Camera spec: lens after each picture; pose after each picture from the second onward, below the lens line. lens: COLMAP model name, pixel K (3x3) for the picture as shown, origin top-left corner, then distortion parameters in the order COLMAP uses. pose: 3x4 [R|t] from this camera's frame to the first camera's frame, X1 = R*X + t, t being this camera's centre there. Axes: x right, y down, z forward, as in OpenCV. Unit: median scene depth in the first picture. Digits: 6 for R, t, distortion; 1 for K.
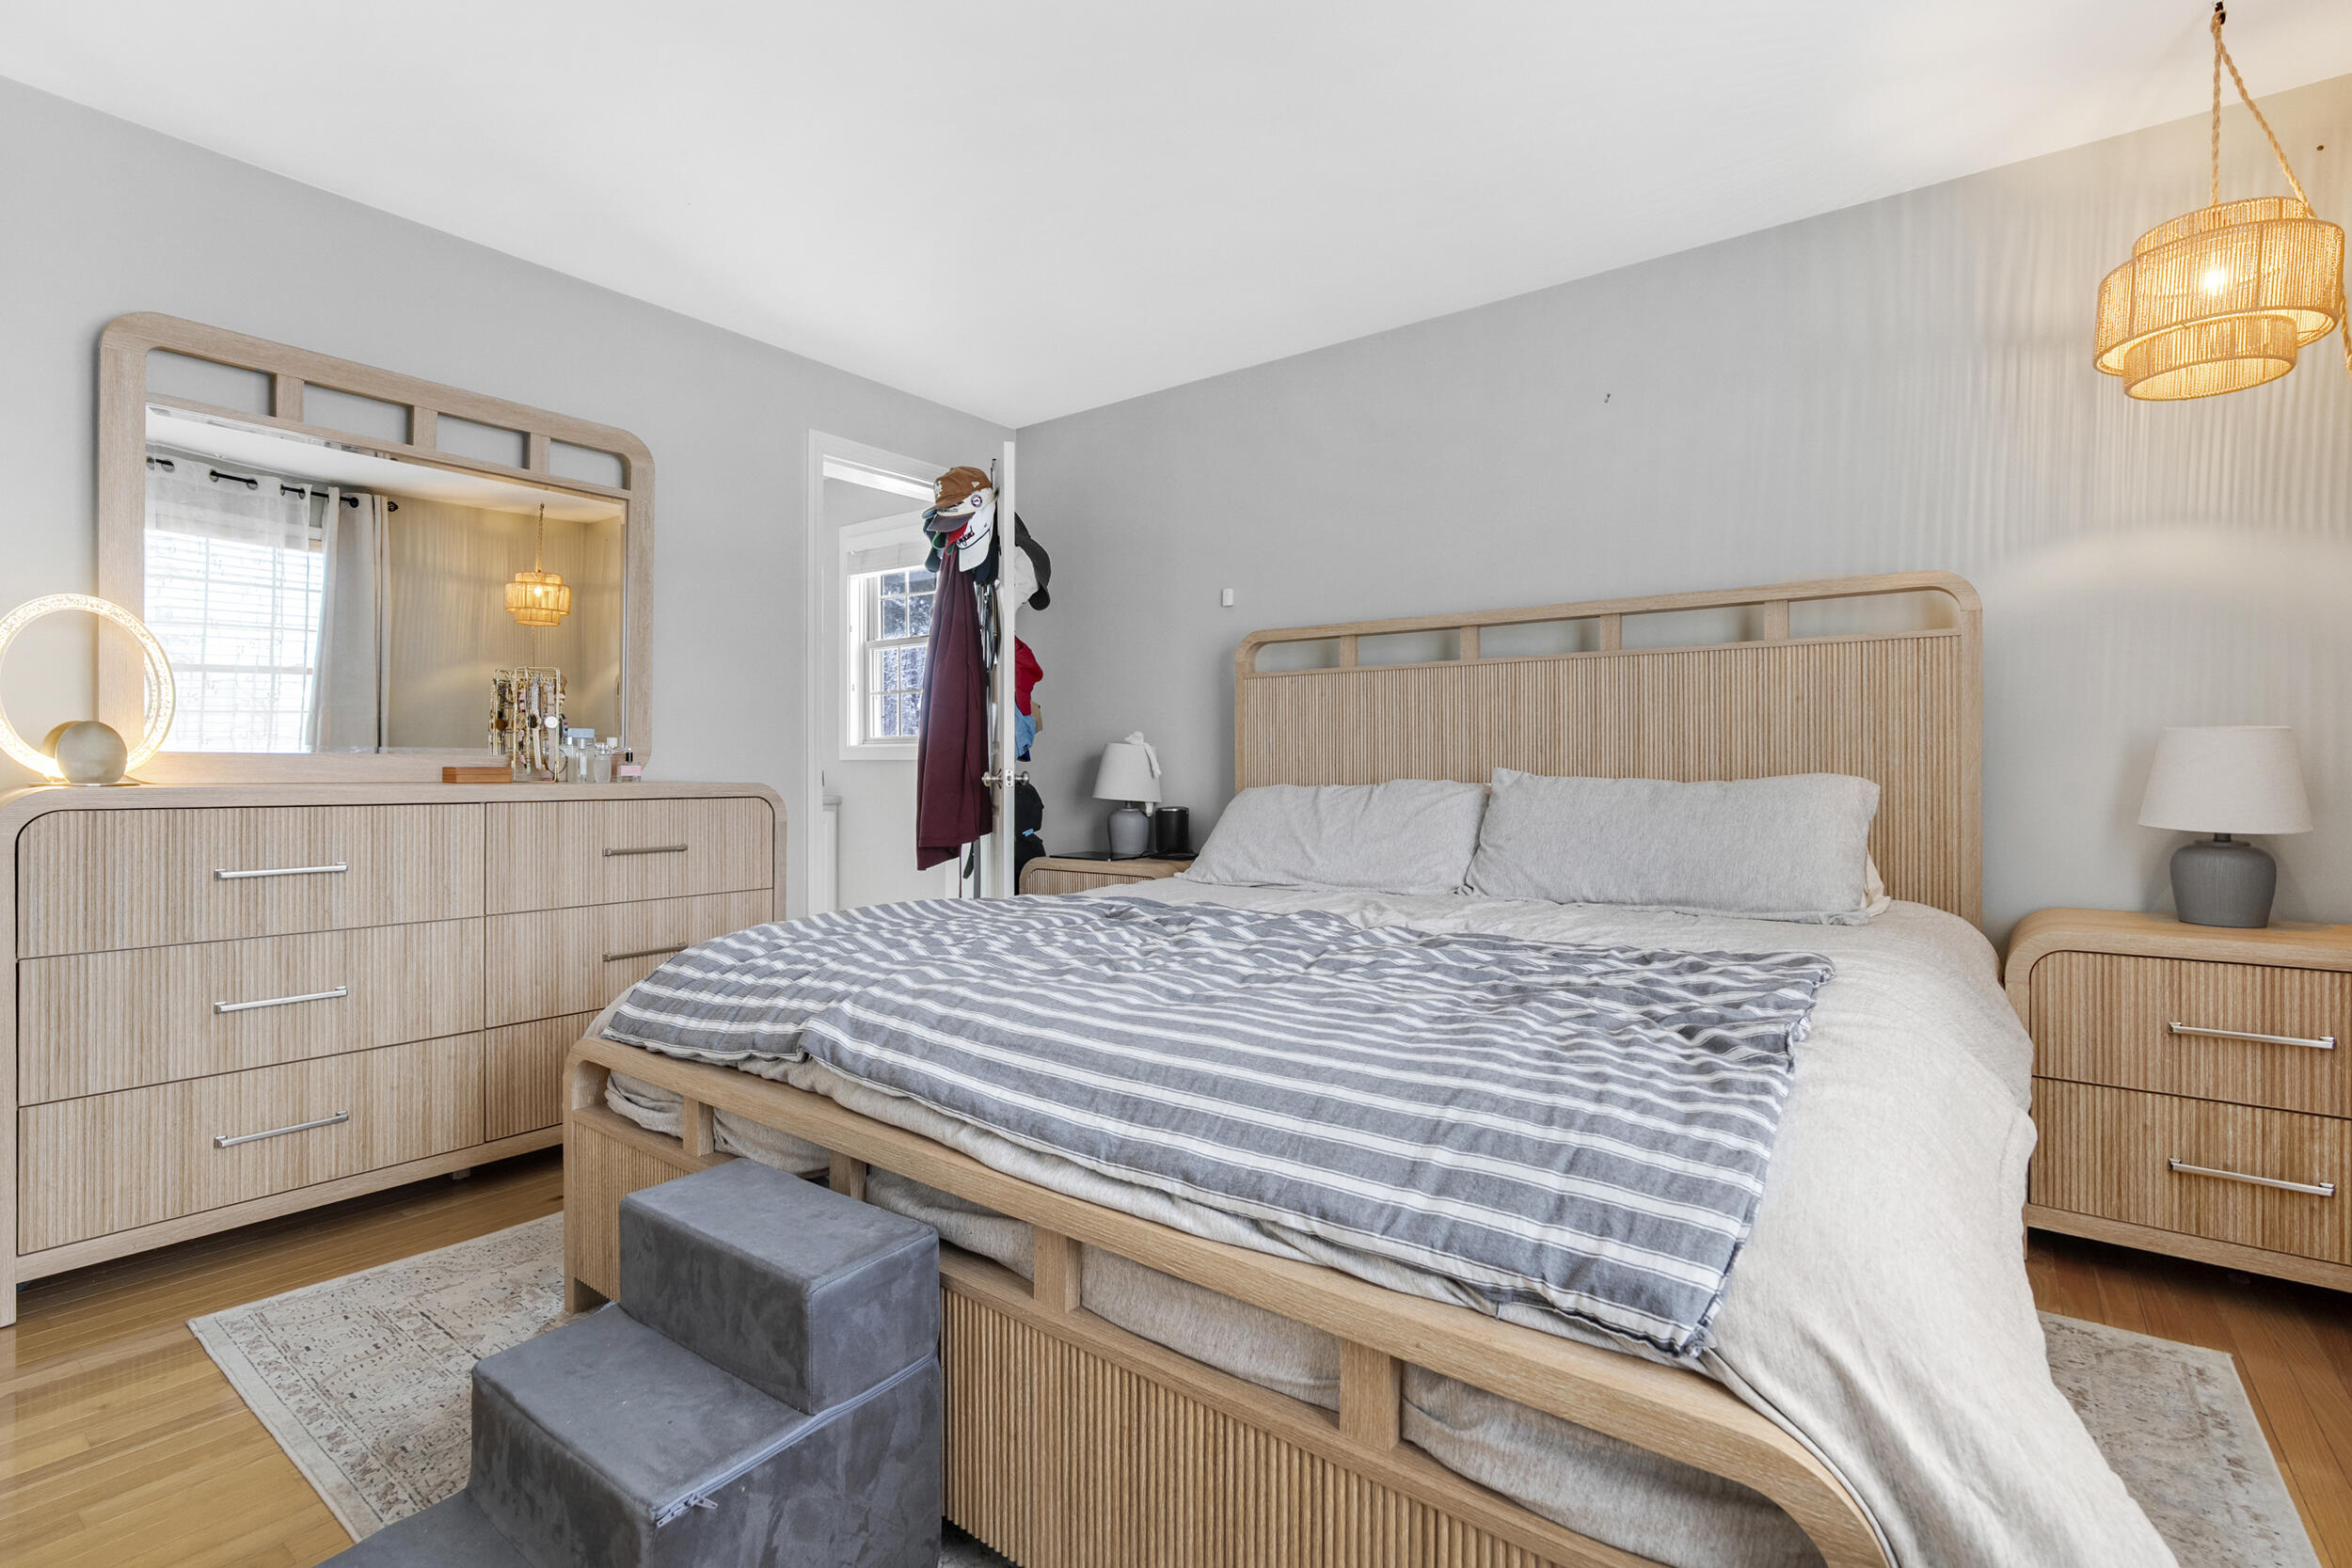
lens RADIAL K [[1055.0, 0, 1176.0], [0, 1055.0, 784.0], [0, 0, 1]] dist [-0.000997, 0.000207]
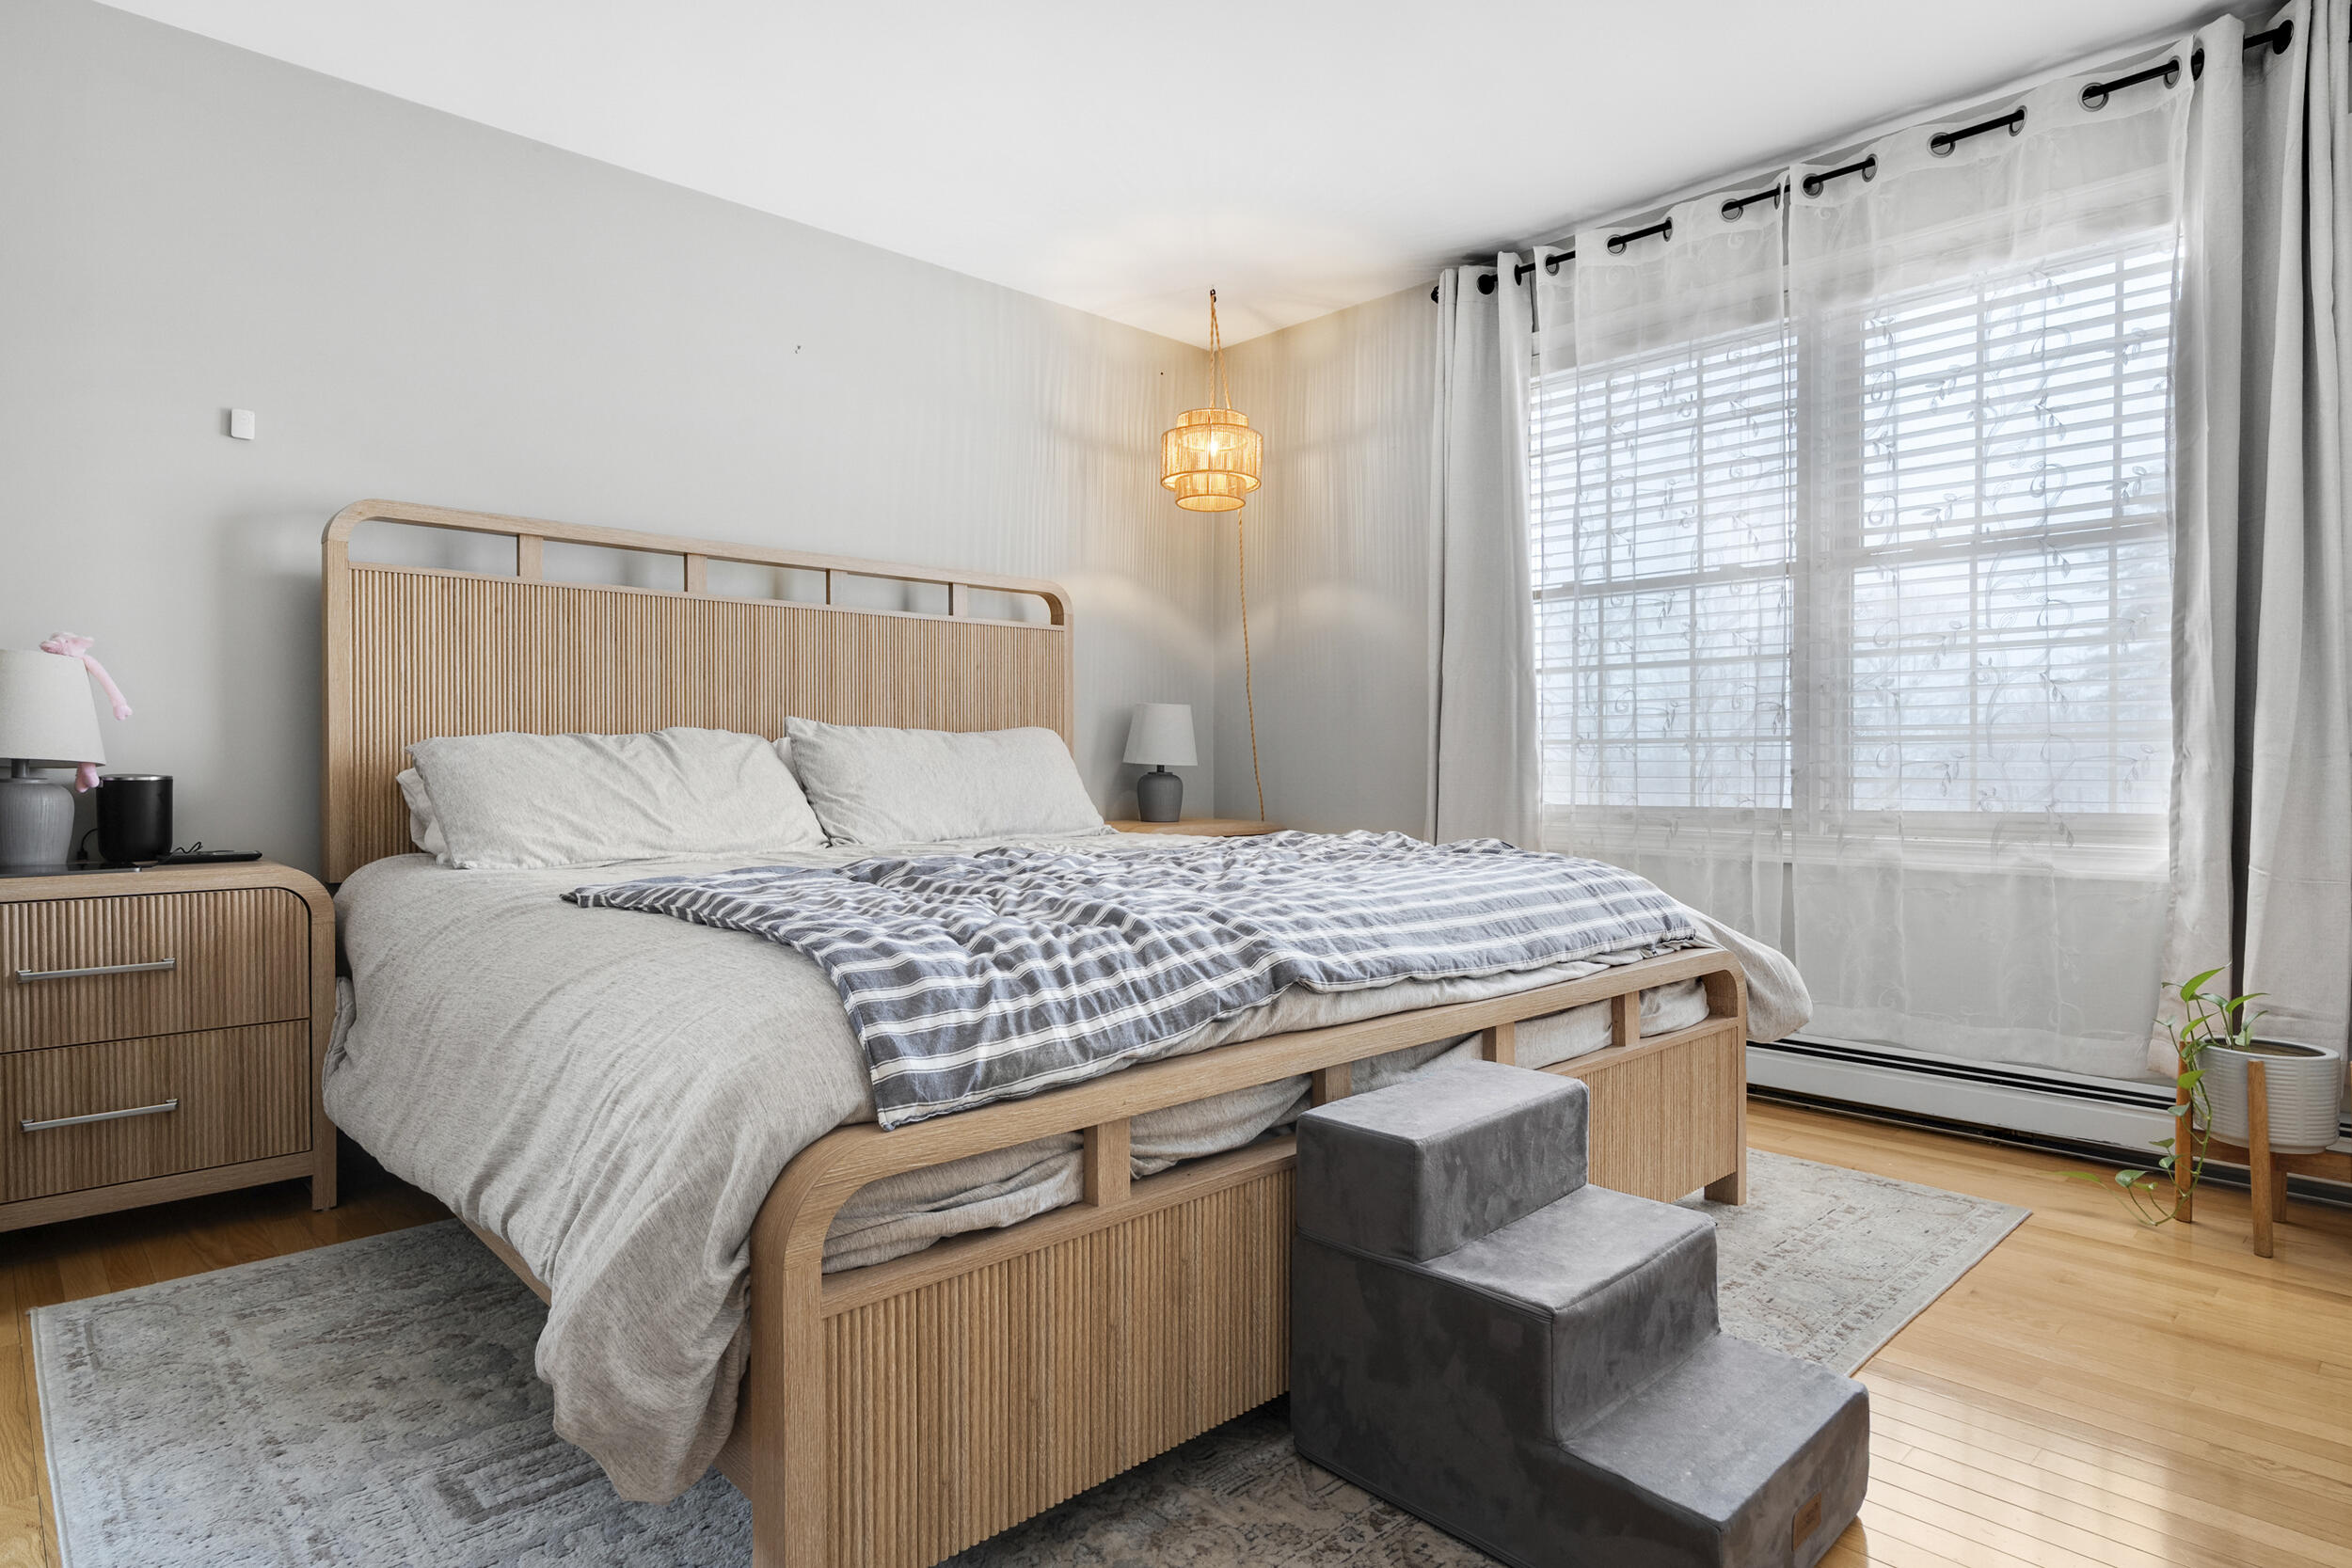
lens RADIAL K [[1295.9, 0, 1165.8], [0, 1295.9, 766.4], [0, 0, 1]] dist [-0.003082, 0.002462]
pose [[0.173403, -0.009028, 0.984810, -0.928975], [0.009120, 0.999930, 0.007561, 0.027932], [-0.984809, 0.007670, 0.173473, 0.554268]]
